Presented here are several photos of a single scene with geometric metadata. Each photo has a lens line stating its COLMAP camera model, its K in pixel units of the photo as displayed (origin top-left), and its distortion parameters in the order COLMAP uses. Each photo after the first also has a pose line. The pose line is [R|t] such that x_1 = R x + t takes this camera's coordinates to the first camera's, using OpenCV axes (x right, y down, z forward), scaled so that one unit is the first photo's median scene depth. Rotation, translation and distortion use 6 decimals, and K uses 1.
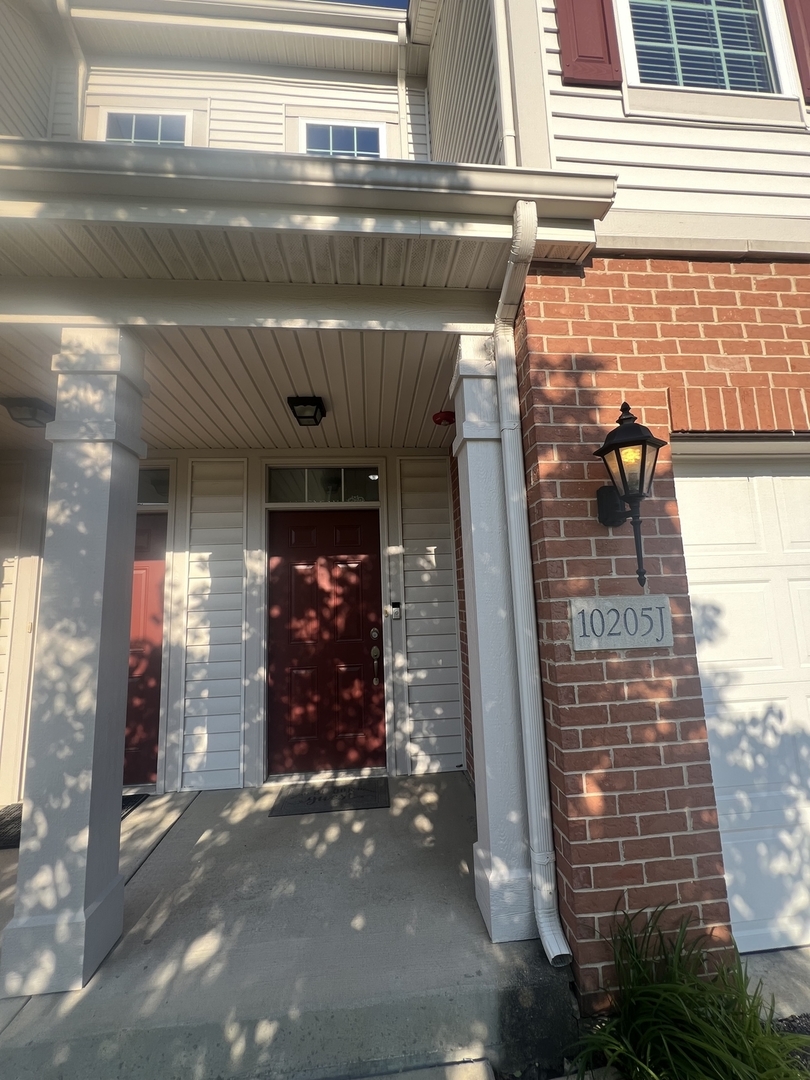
lens RADIAL K [[432.6, 0, 406.0], [0, 432.6, 538.0], [0, 0, 1]] dist [-0.002352, 0.000022]
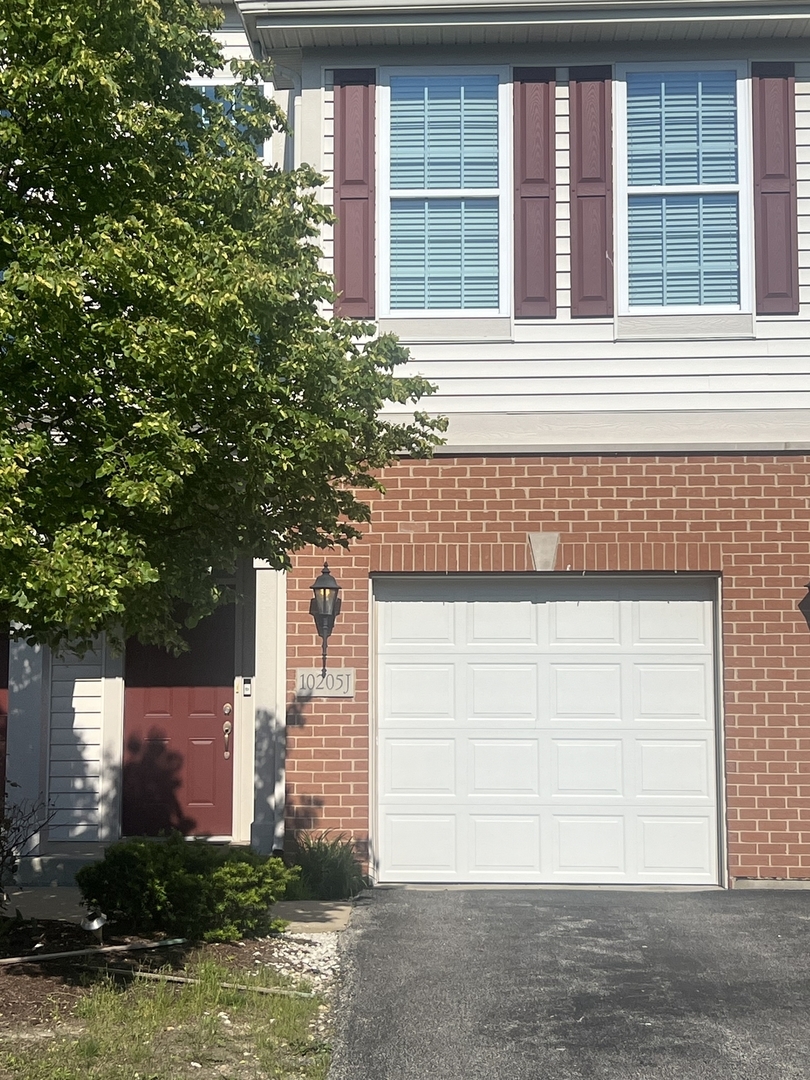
lens RADIAL K [[1759.1, 0, 406.6], [0, 1759.1, 538.4], [0, 0, 1]] dist [0.146262, 0.000000]
pose [[0.992379, 0.022535, -0.121147, 1.487954], [-0.020034, 0.999561, 0.021821, -0.495701], [0.121585, -0.019227, 0.992395, -5.413768]]
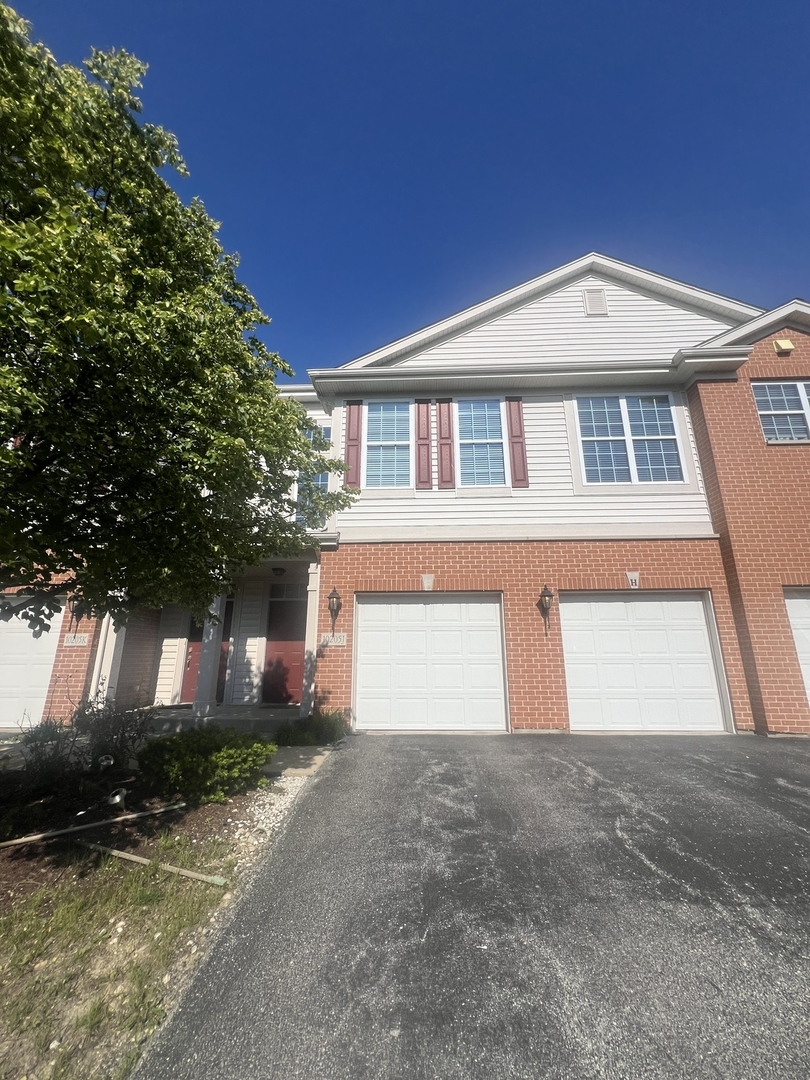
lens RADIAL K [[432.6, 0, 403.7], [0, 432.6, 538.1], [0, 0, 1]] dist [-0.002352, 0.000022]
pose [[0.990628, 0.000011, -0.136587, 1.512226], [-0.017495, 0.991773, -0.126808, -0.219999], [0.135462, 0.128009, 0.982478, -2.727187]]
